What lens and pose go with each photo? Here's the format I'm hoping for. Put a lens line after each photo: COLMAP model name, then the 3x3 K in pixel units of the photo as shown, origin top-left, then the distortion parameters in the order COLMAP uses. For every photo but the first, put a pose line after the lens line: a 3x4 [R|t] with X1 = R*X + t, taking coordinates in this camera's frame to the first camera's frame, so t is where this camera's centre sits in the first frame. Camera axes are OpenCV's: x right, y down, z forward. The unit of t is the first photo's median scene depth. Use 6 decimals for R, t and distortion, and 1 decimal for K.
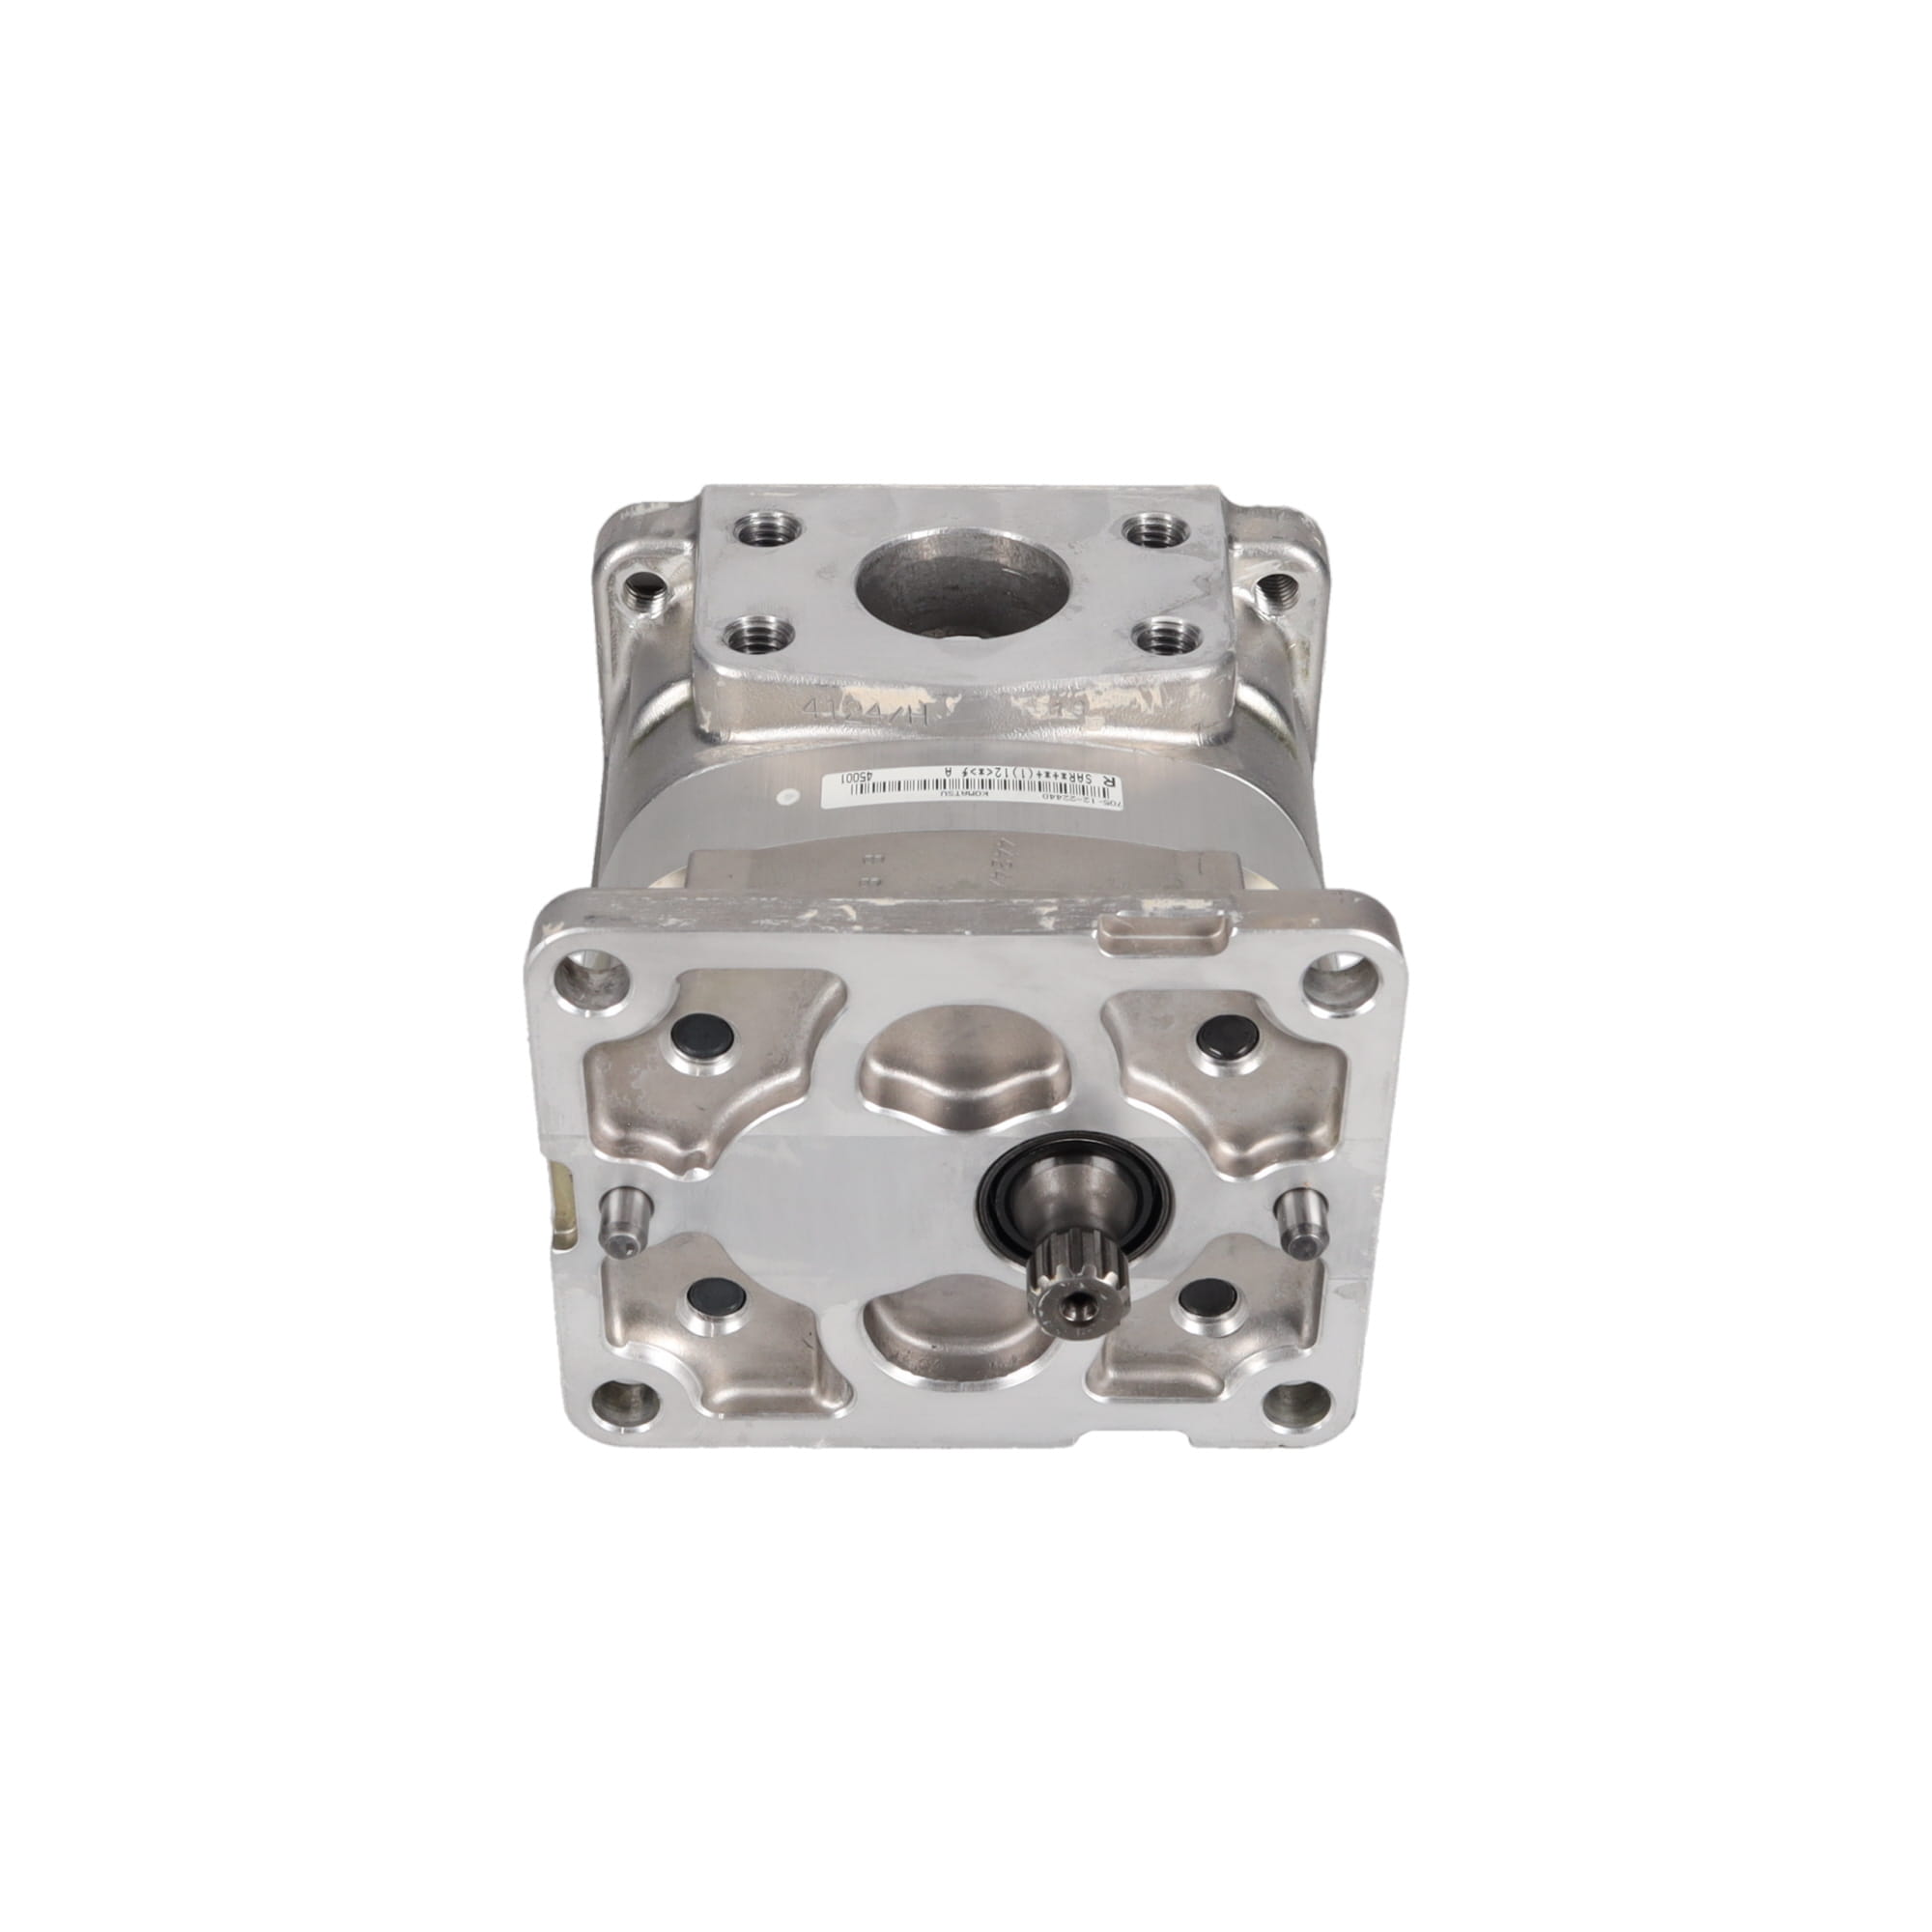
lens RADIAL K [[3265.5, 0, 966.9], [0, 3265.5, 970.3], [0, 0, 1]] dist [0.061410, 0.000000]
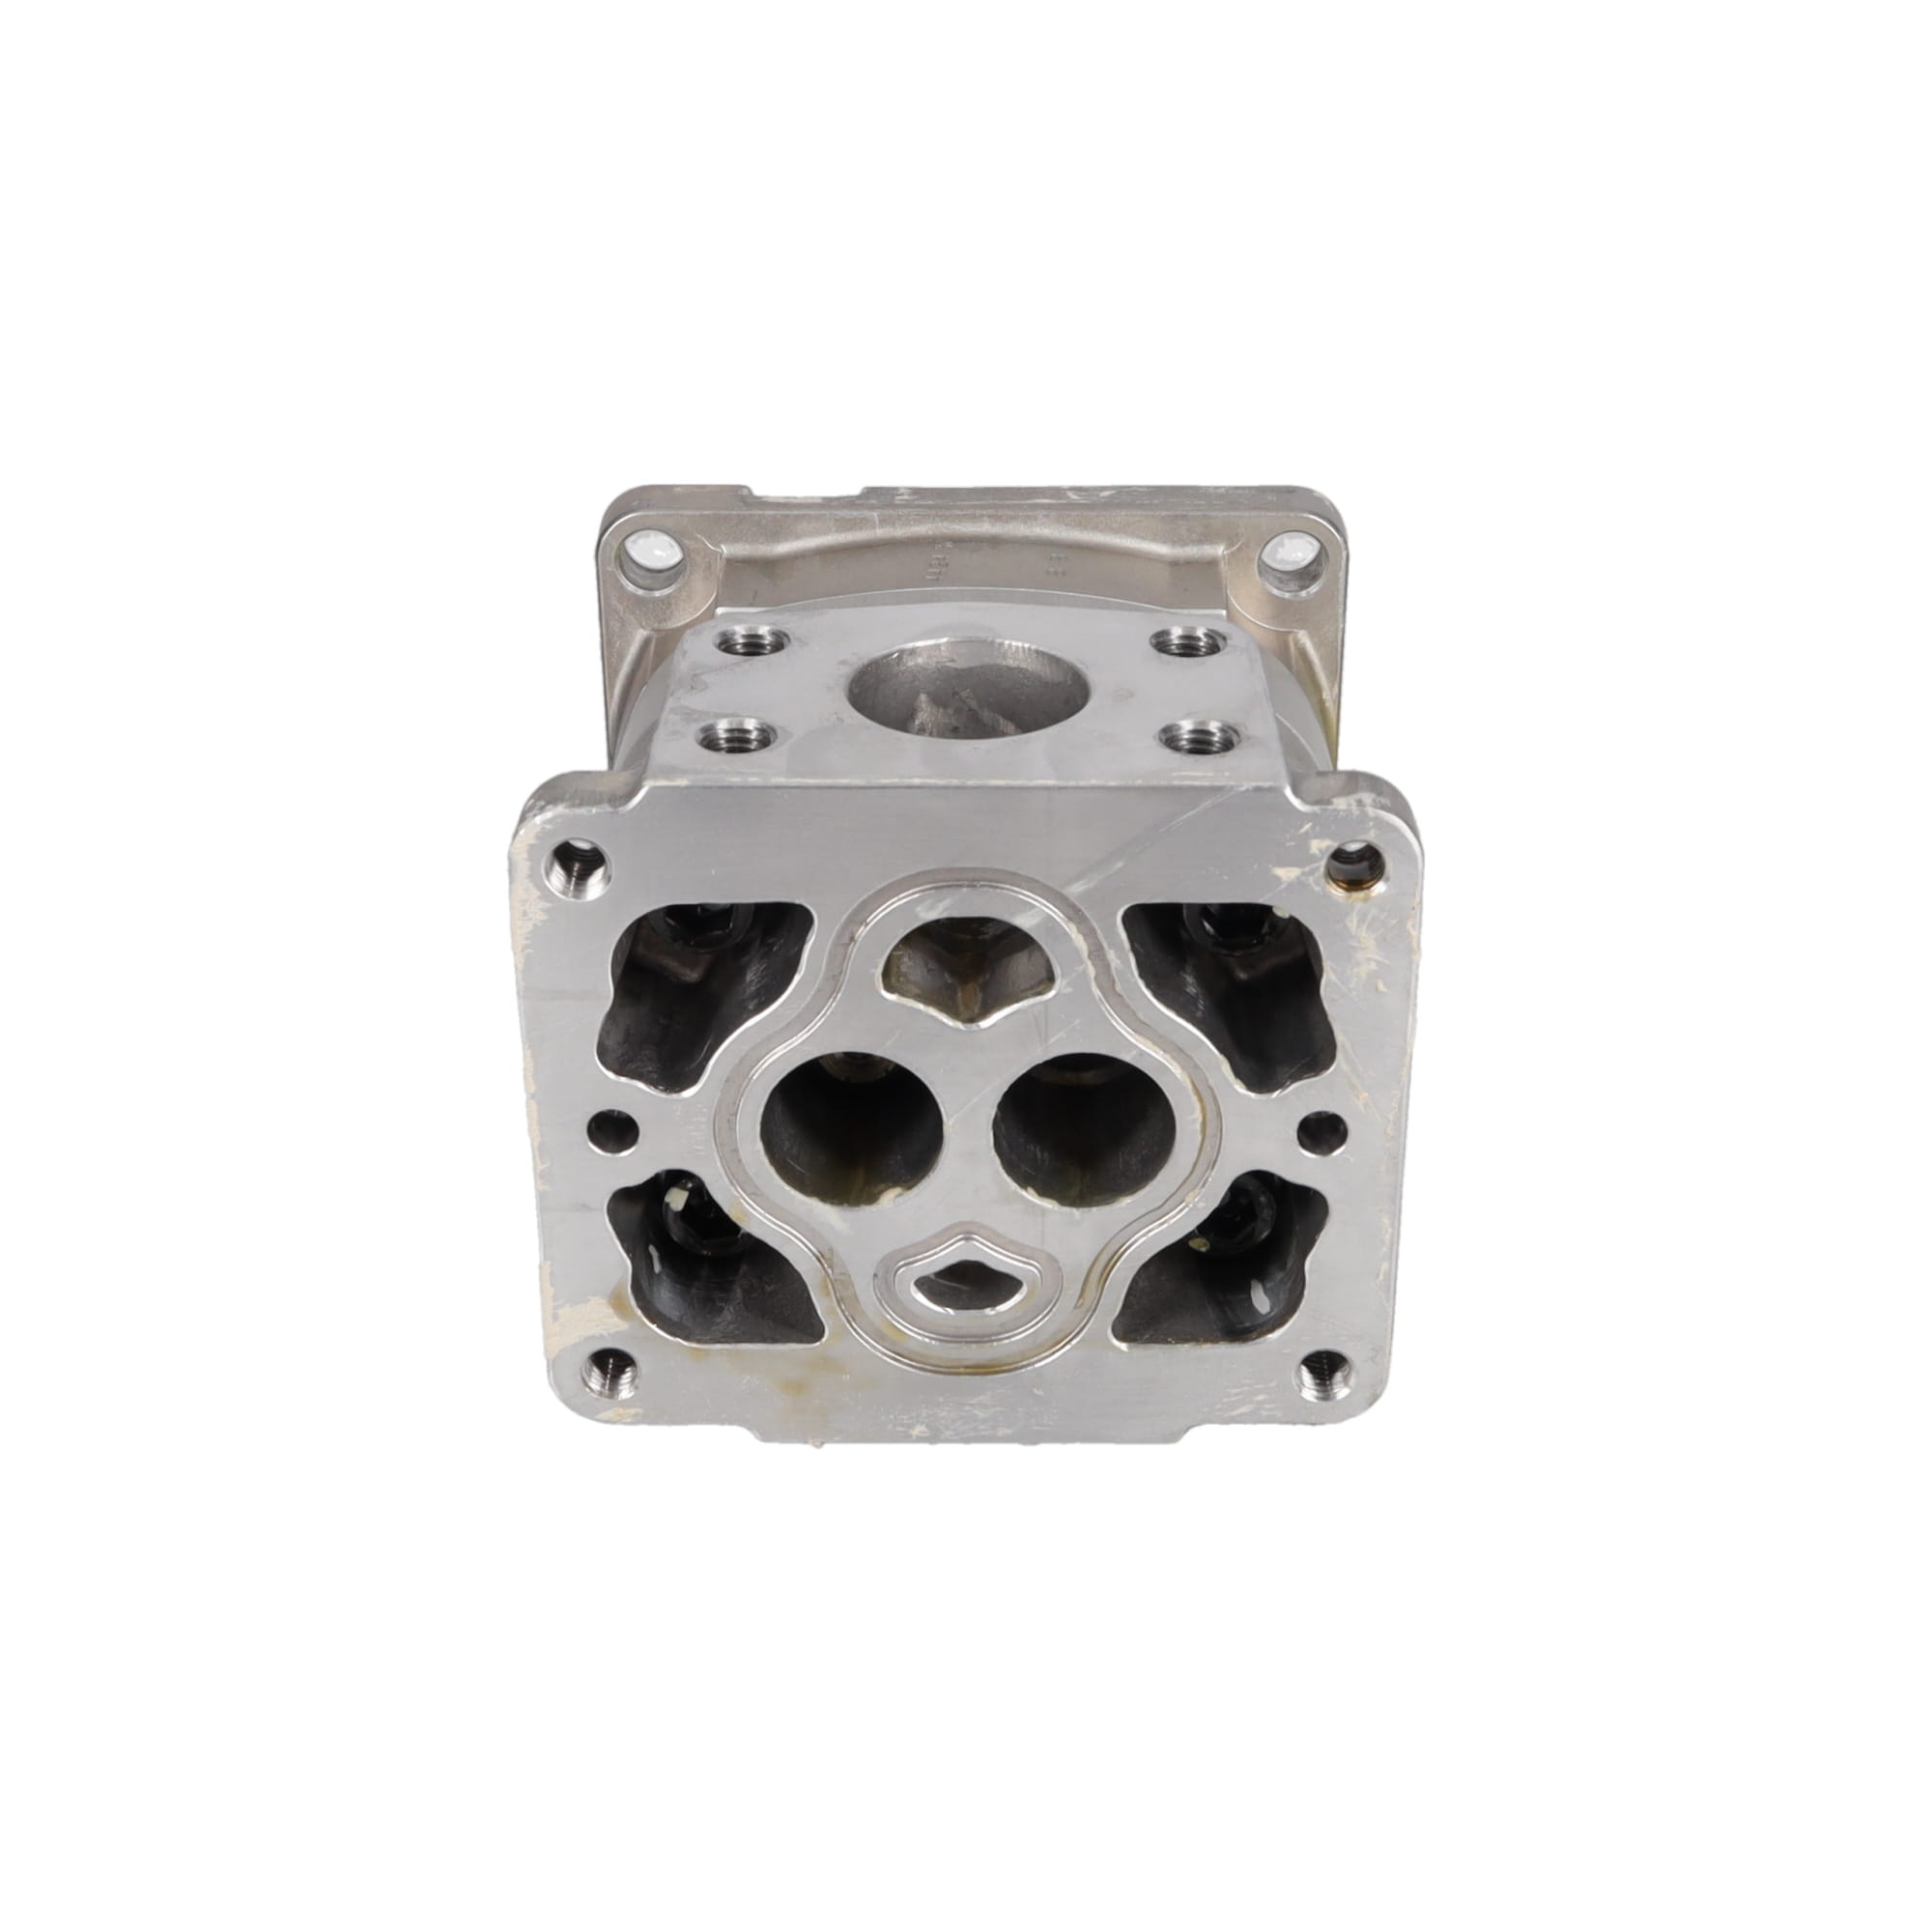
lens RADIAL K [[3265.5, 0, 967.2], [0, 3265.5, 945.0], [0, 0, 1]] dist [0.061410, 0.000000]
pose [[-0.999811, -0.018084, 0.007081, -0.008805], [-0.000641, 0.395121, 0.918629, -0.950973], [-0.019410, 0.918451, -0.395058, 1.486633]]
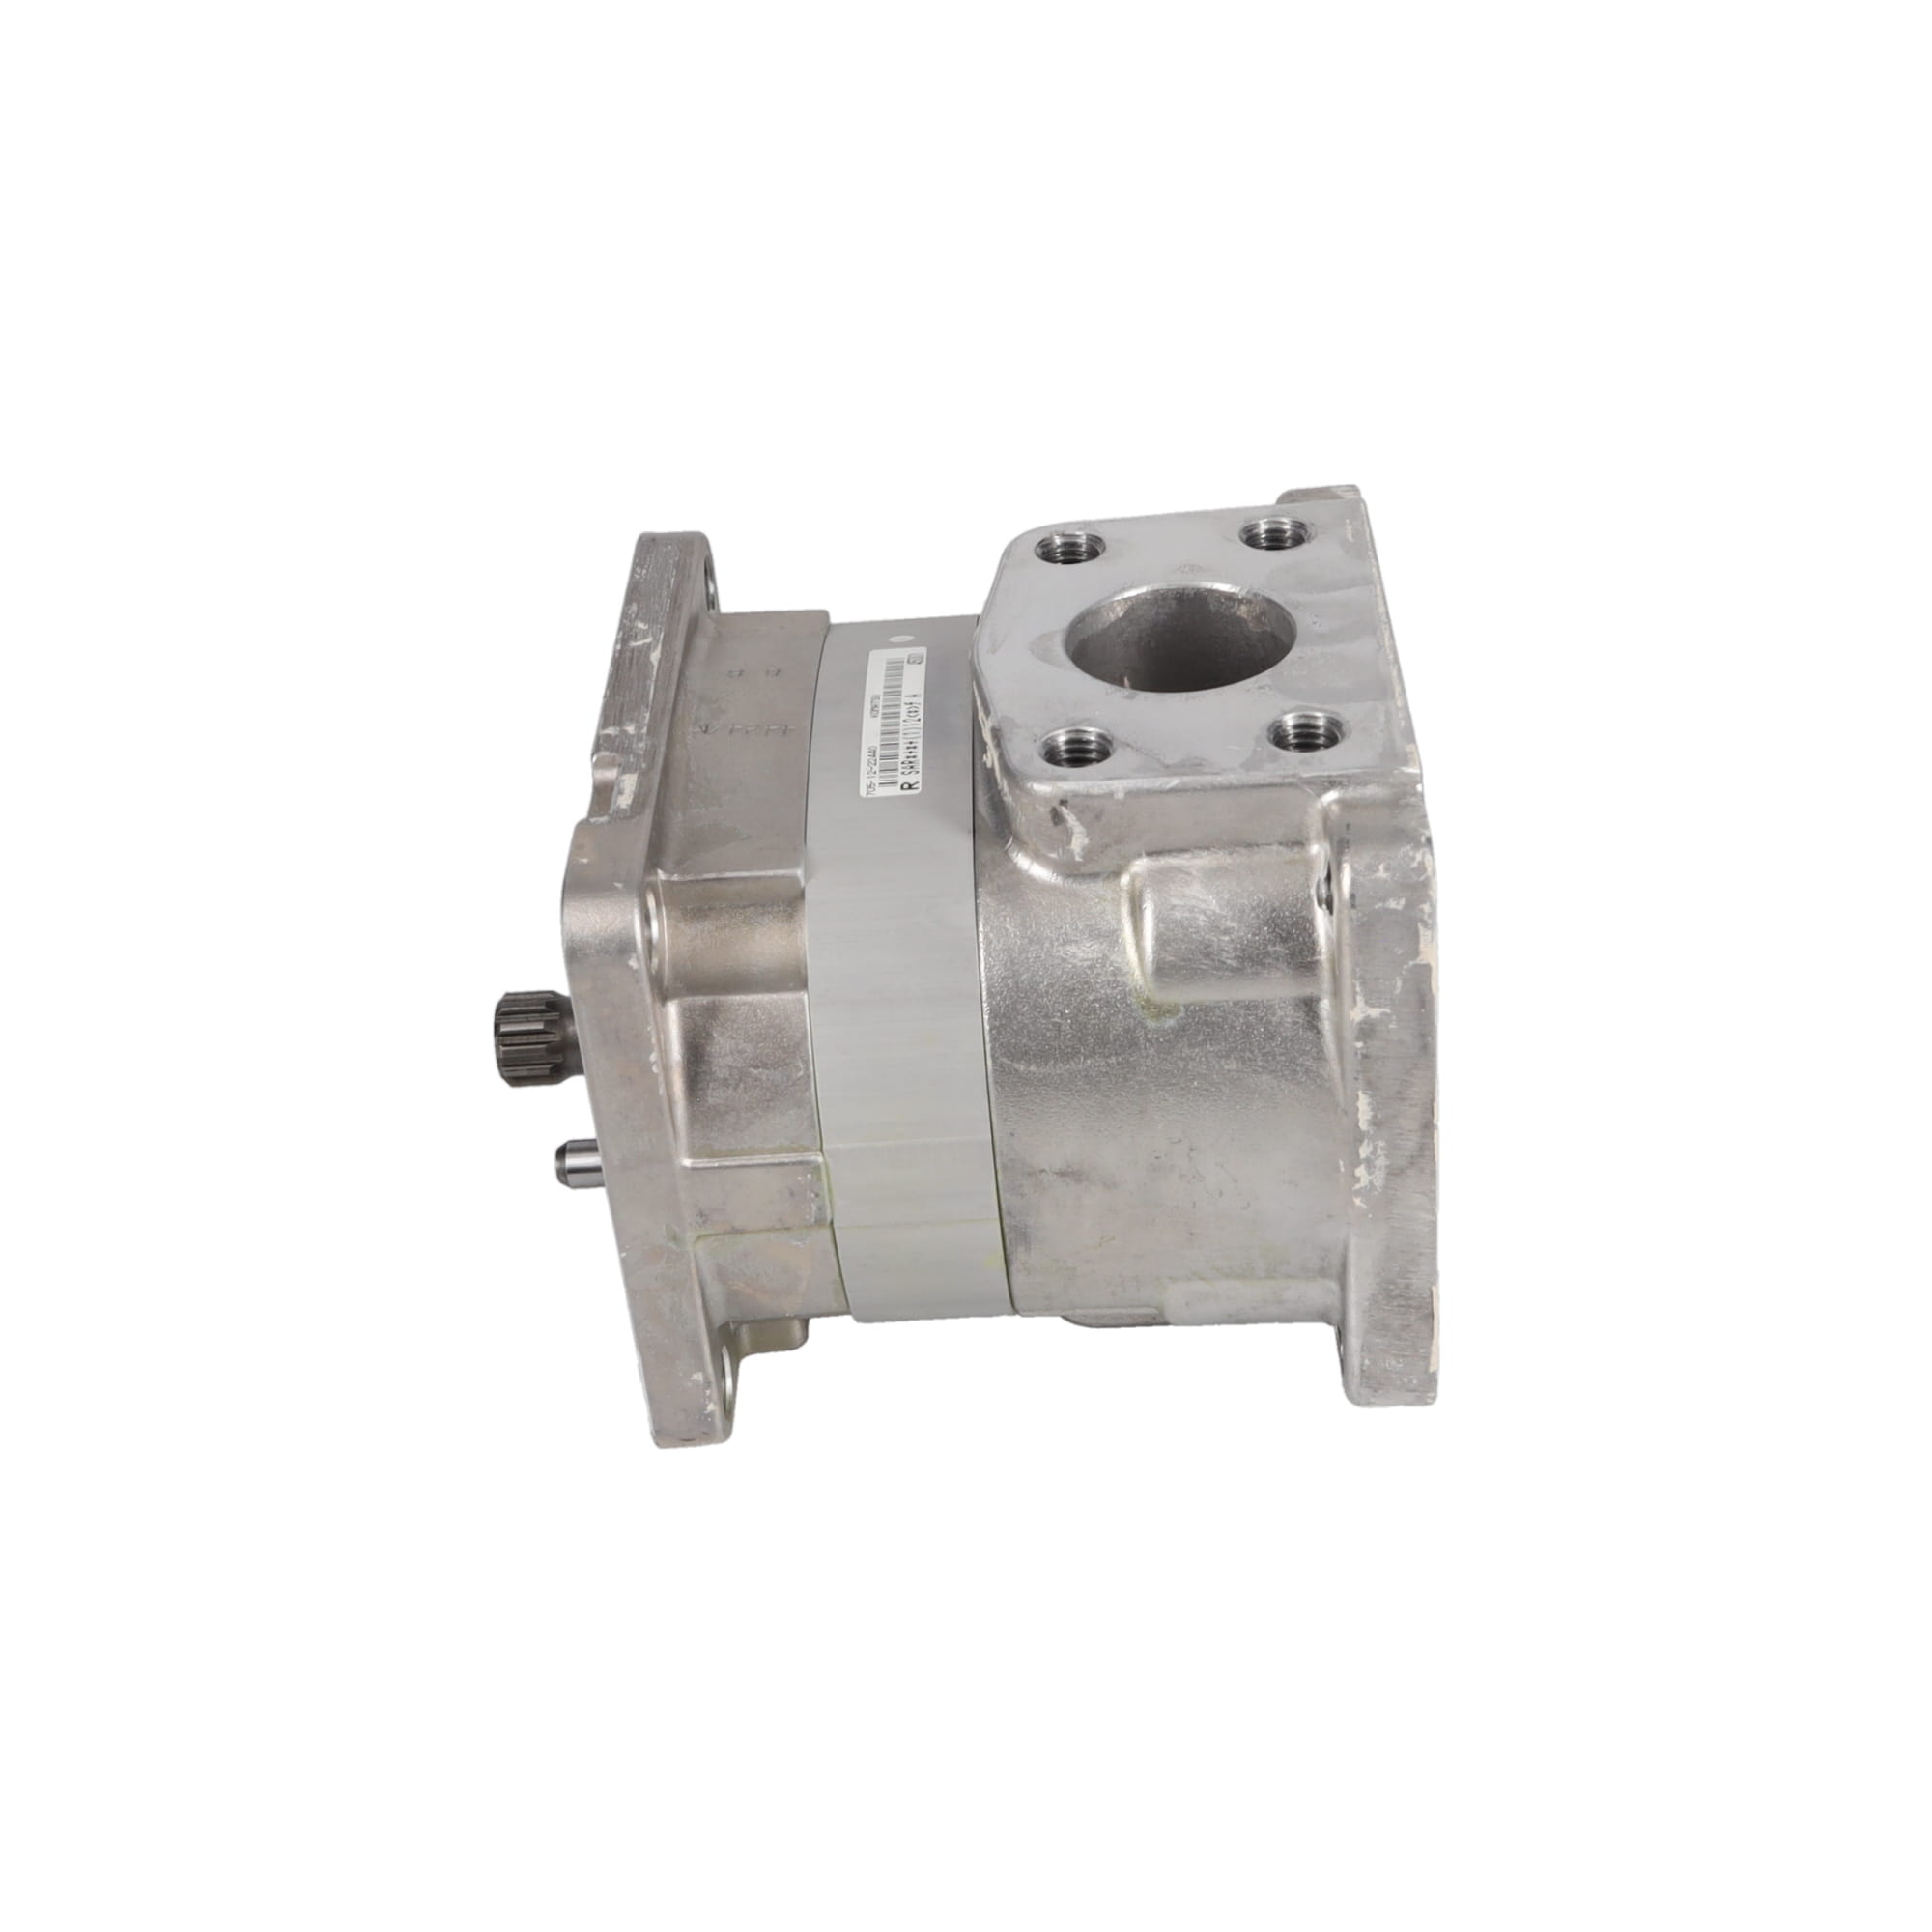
lens RADIAL K [[3265.5, 0, 986.8], [0, 3265.5, 973.1], [0, 0, 1]] dist [0.061410, 0.000000]
pose [[-0.016055, 0.545164, -0.838176, 0.883985], [-0.547754, 0.696507, 0.463512, -0.479924], [0.836485, 0.466556, 0.287434, 0.765844]]
